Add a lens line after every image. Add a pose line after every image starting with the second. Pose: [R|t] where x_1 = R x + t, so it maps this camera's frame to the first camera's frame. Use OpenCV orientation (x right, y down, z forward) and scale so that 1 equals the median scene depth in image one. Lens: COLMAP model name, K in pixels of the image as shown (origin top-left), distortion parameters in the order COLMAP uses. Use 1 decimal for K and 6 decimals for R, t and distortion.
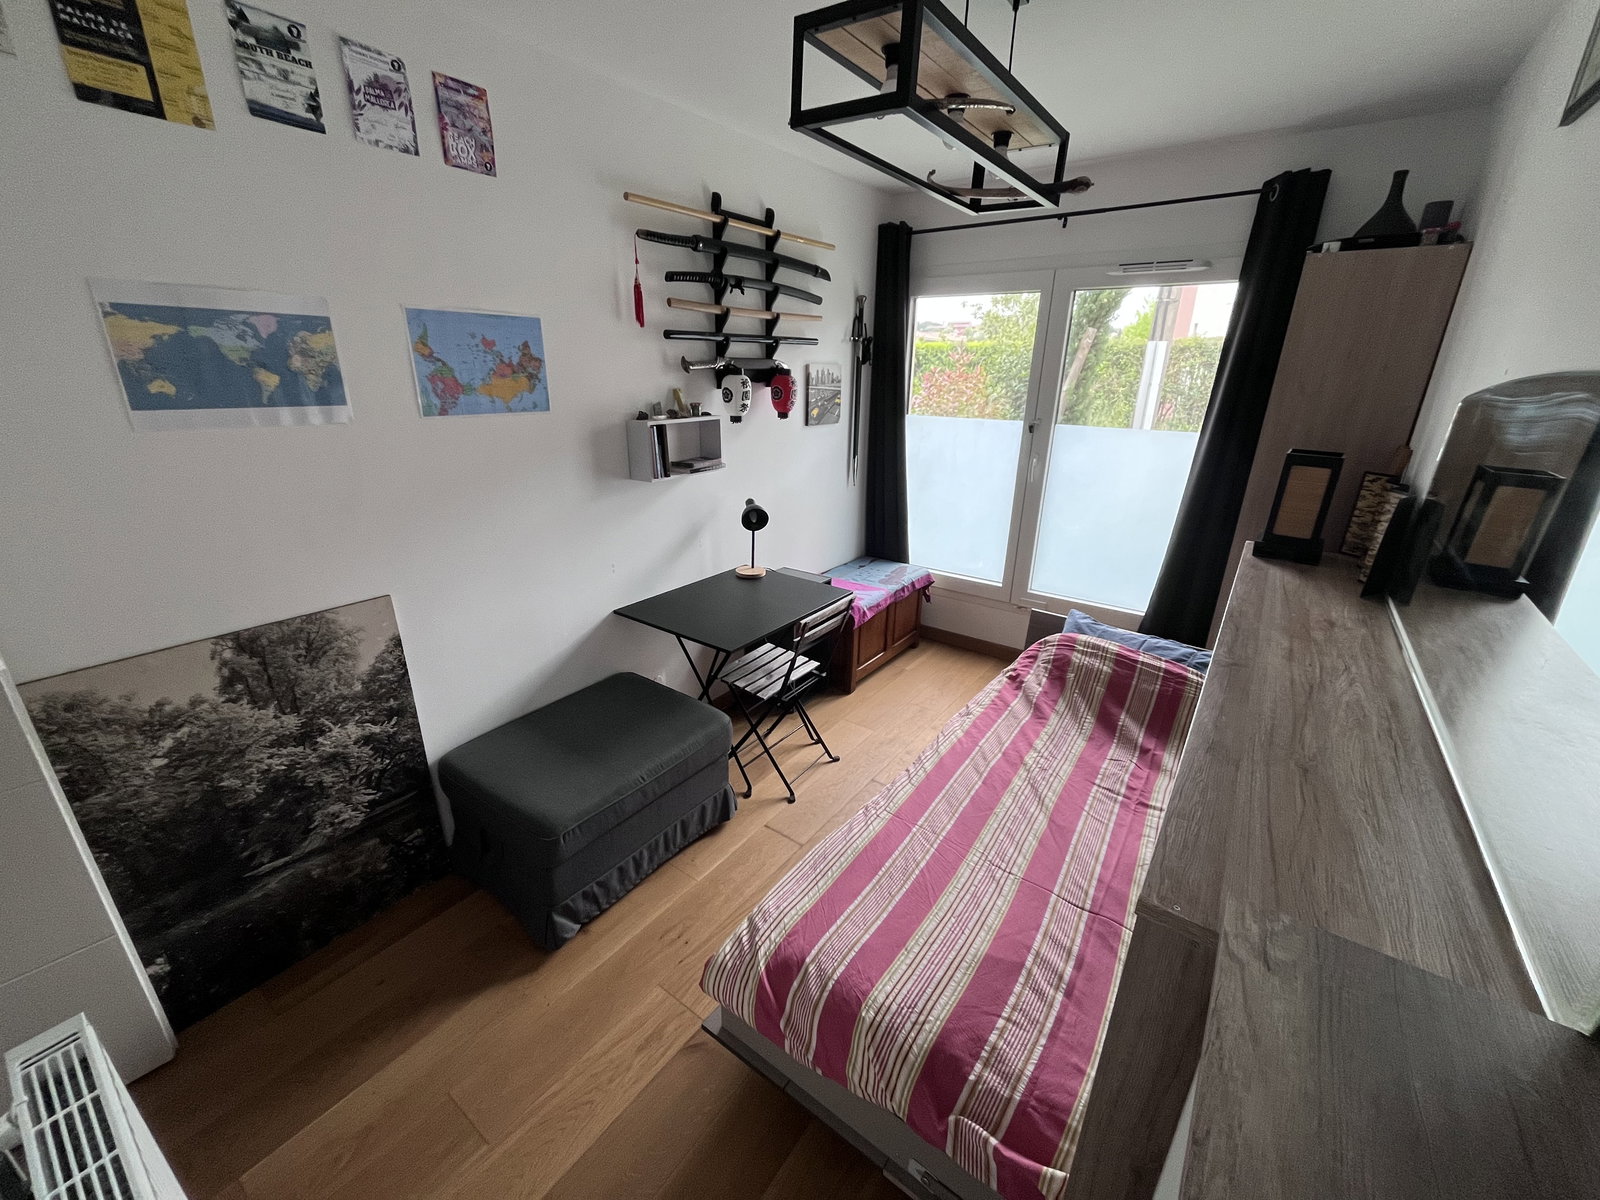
lens RADIAL K [[644.0, 0, 792.5], [0, 644.0, 604.0], [0, 0, 1]] dist [-0.004315, -0.000288]
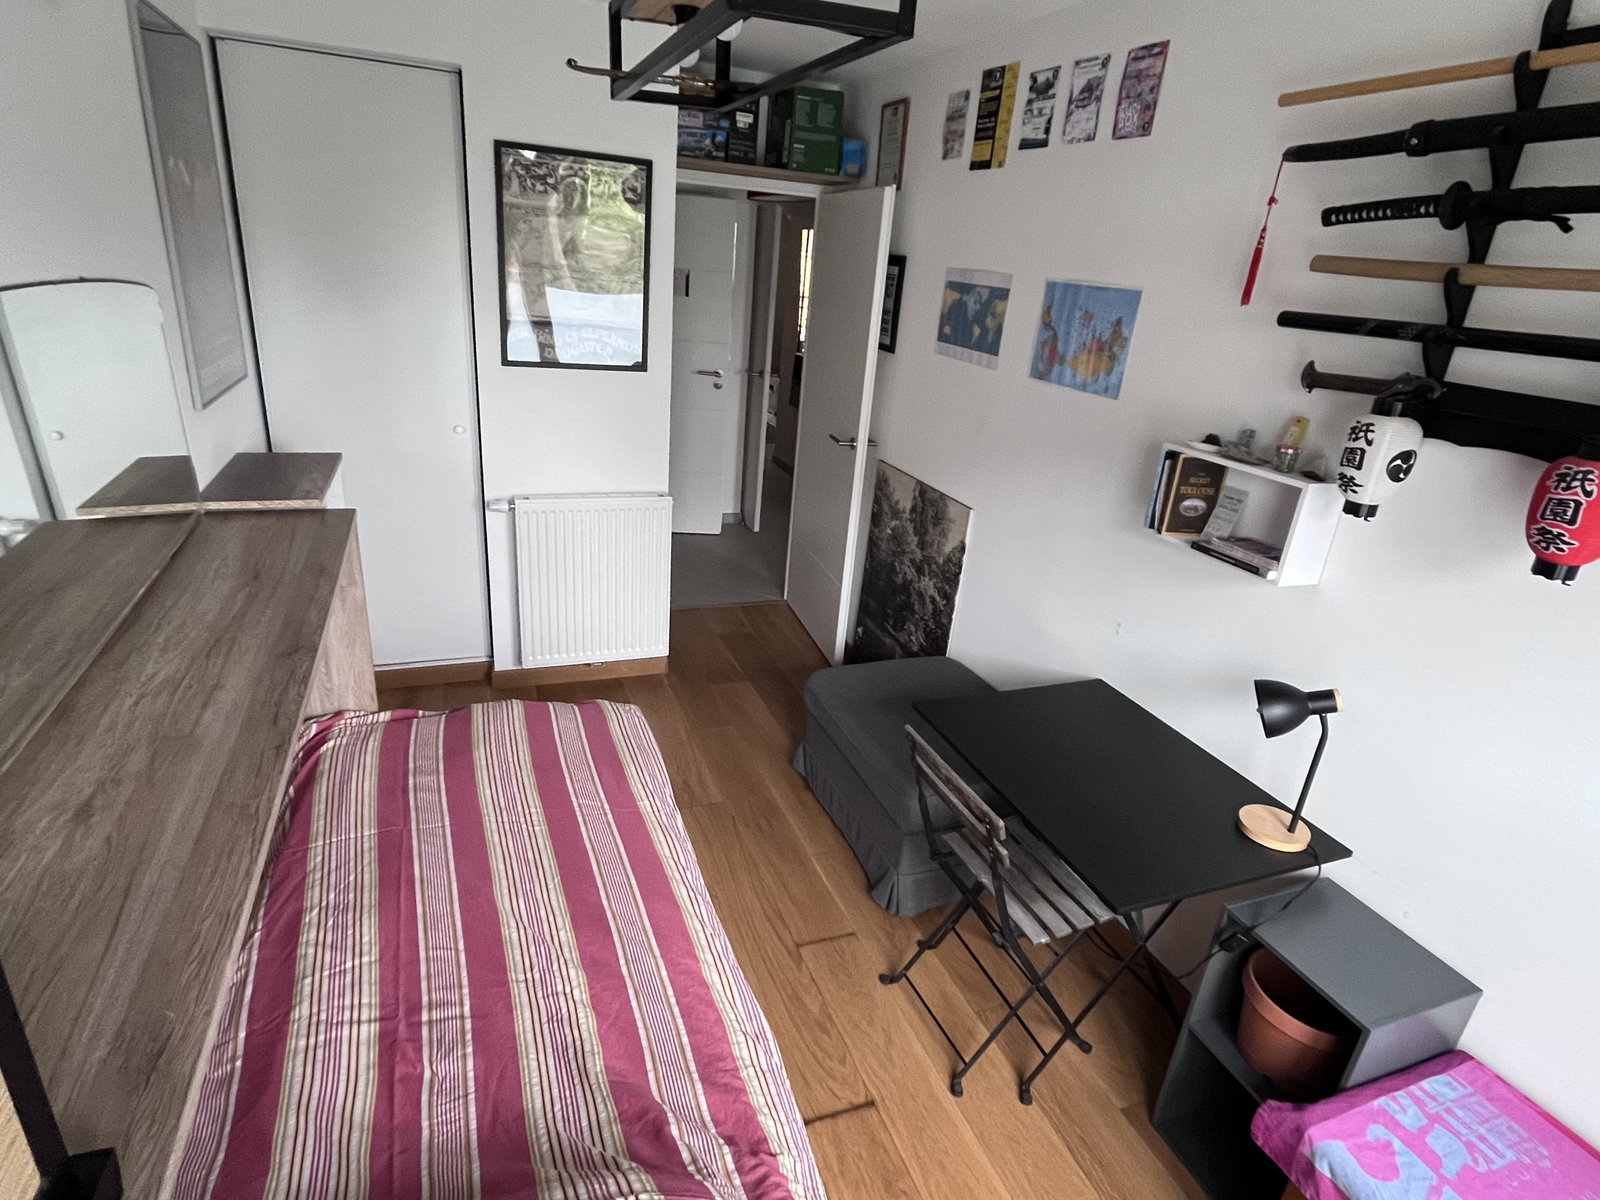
lens RADIAL K [[858.3, 0, 792.0], [0, 858.3, 601.5], [0, 0, 1]] dist [-0.000636, -0.003855]
pose [[-0.539112, 0.262714, -0.800212, 0.919601], [-0.370849, 0.779002, 0.505596, -0.580798], [0.756194, 0.569331, -0.322542, 1.376899]]
